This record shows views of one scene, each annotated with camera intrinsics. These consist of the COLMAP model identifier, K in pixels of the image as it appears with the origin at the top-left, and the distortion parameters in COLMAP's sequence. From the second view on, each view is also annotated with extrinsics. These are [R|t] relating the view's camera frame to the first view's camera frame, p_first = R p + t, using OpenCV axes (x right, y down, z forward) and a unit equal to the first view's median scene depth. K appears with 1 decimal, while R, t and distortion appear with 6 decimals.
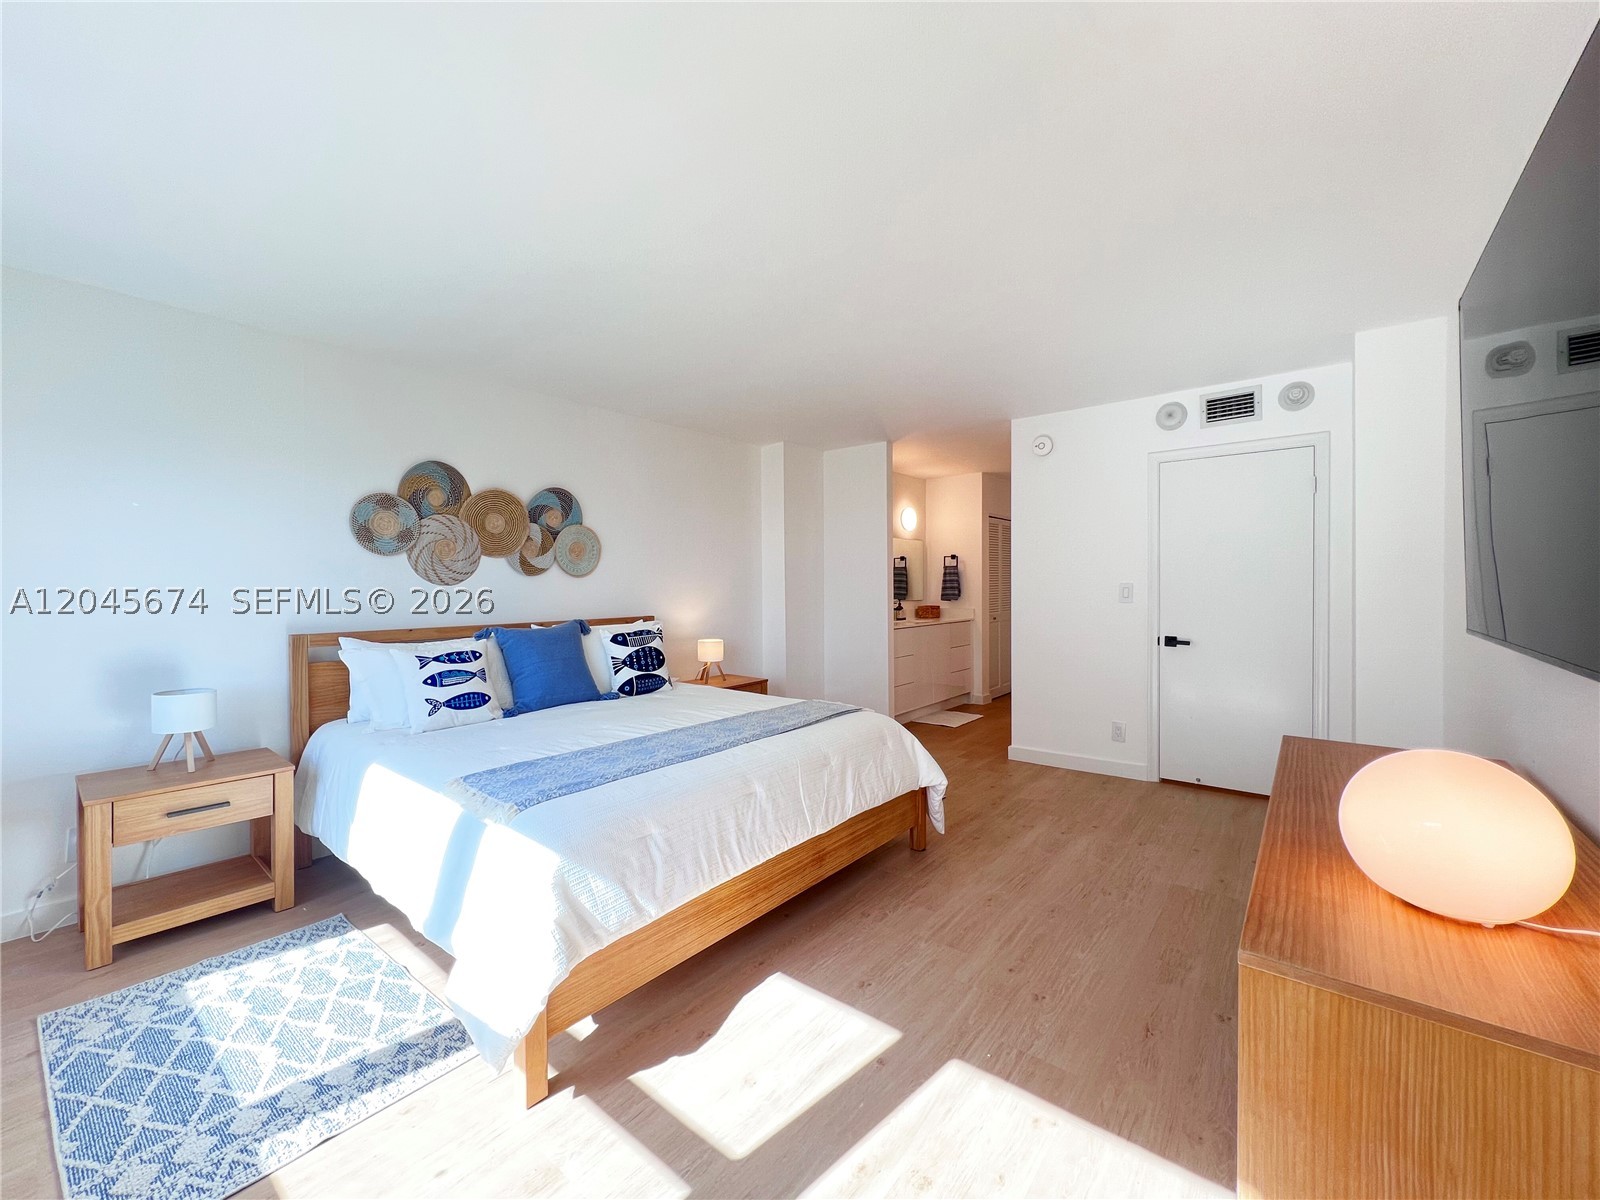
lens RADIAL K [[639.6, 0, 800.8], [0, 639.6, 595.2], [0, 0, 1]] dist [-0.003201, 0.001140]
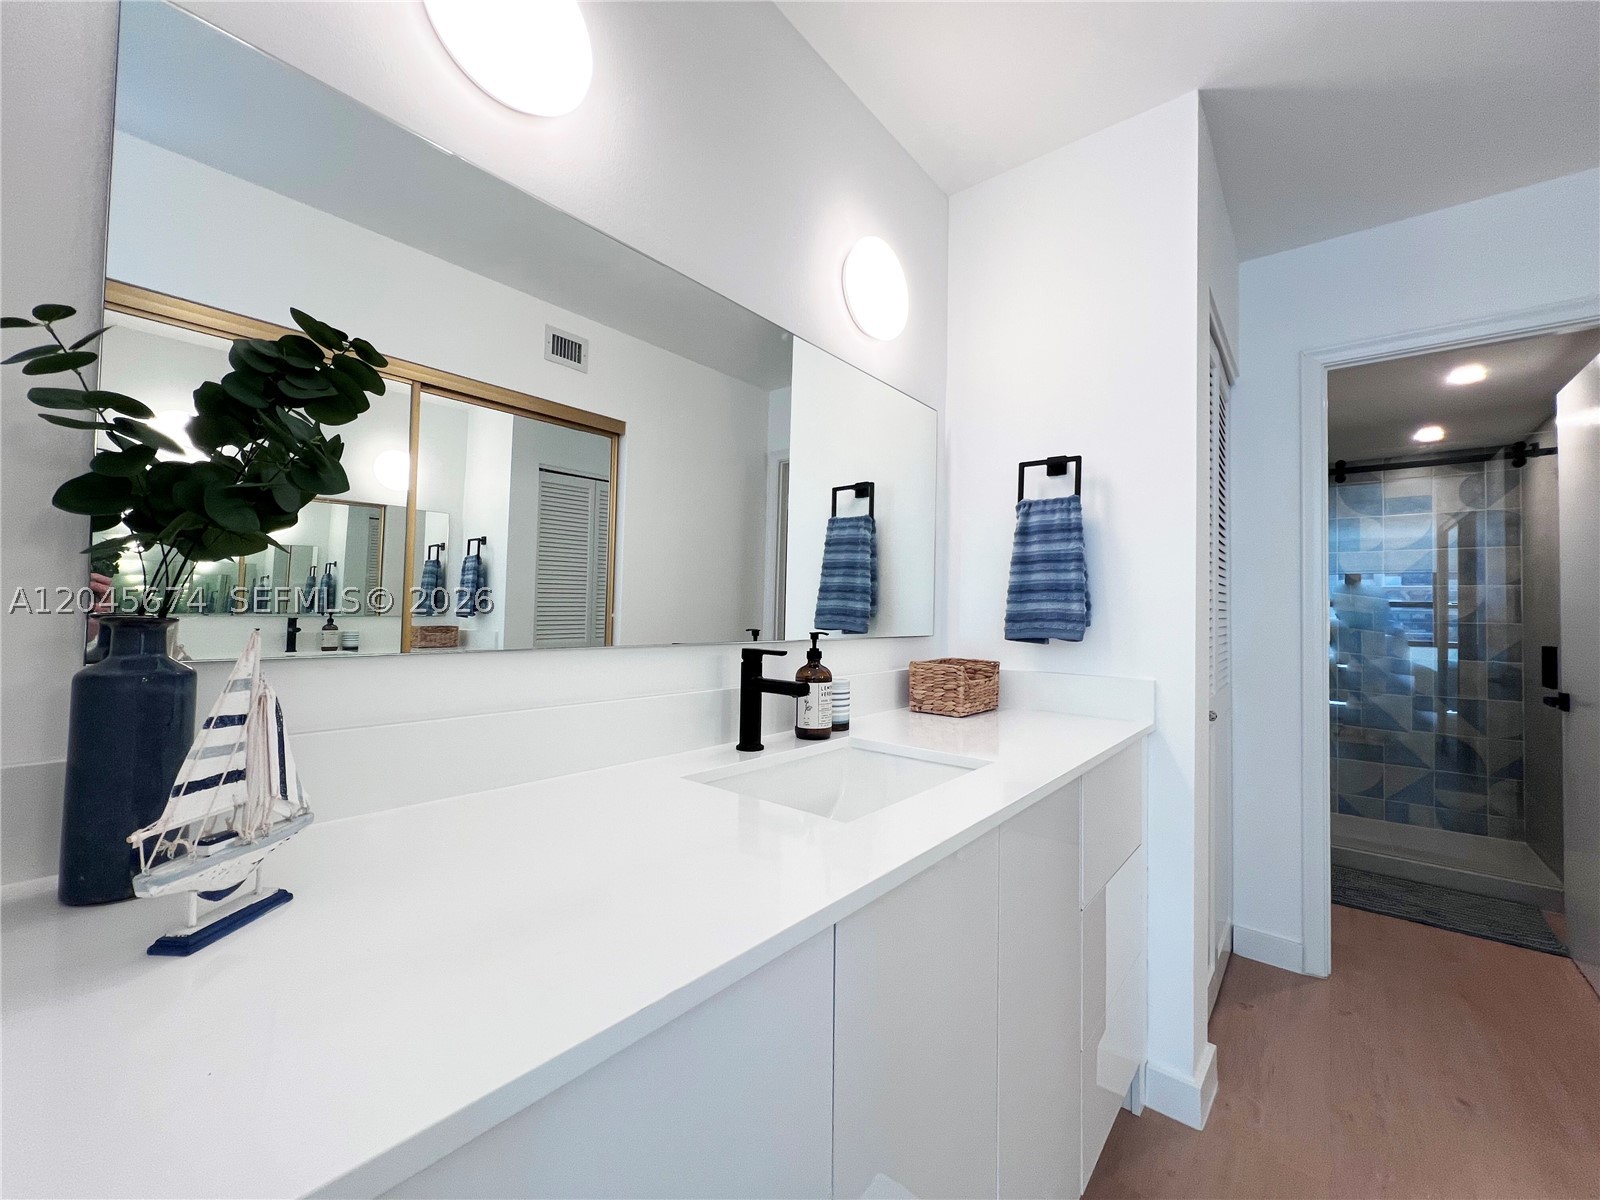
lens RADIAL K [[639.6, 0, 798.6], [0, 639.6, 601.0], [0, 0, 1]] dist [-0.003201, 0.001140]
pose [[0.999697, 0.023732, -0.006468, 0.277980], [-0.023987, 0.998798, -0.042742, 0.010817], [0.005446, 0.042884, 0.999065, 1.483866]]
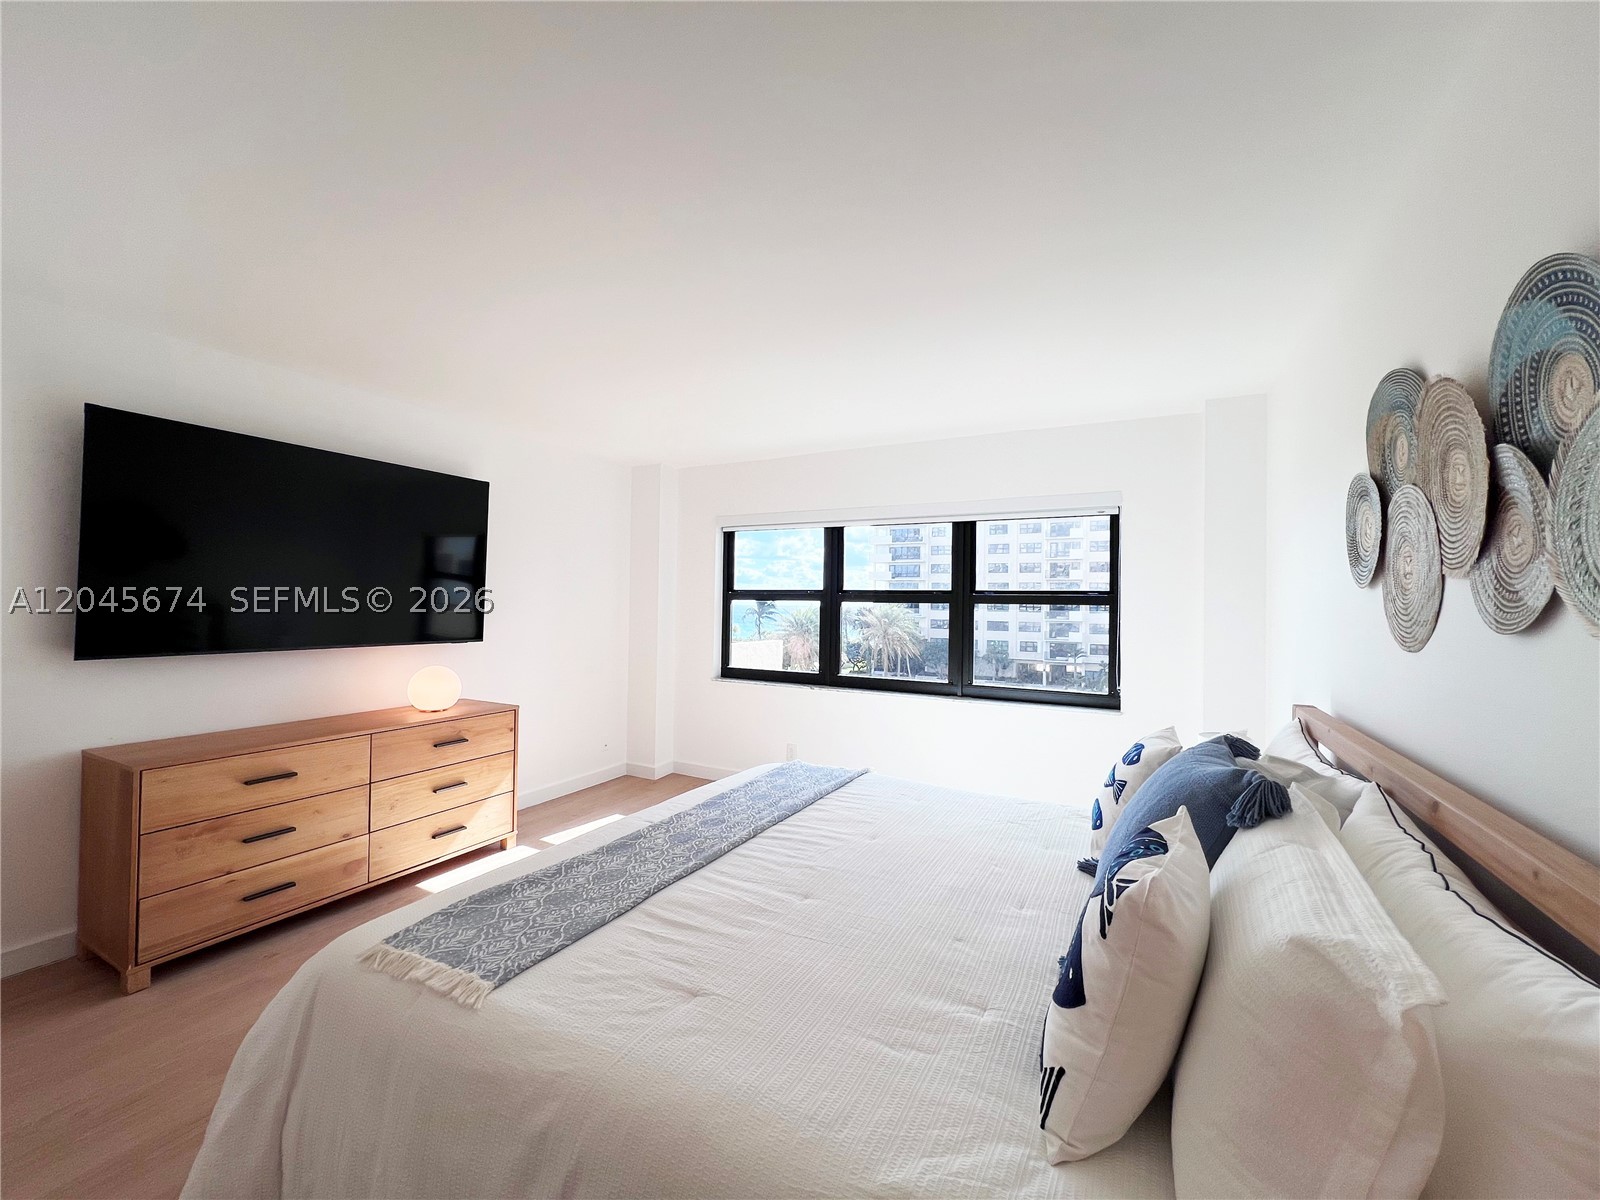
lens RADIAL K [[639.6, 0, 801.4], [0, 639.6, 598.1], [0, 0, 1]] dist [-0.003201, 0.001140]
pose [[-0.981923, -0.011331, -0.188943, -0.076938], [-0.013397, 0.999864, 0.009659, -0.048612], [0.188808, 0.012016, -0.981941, 1.308781]]
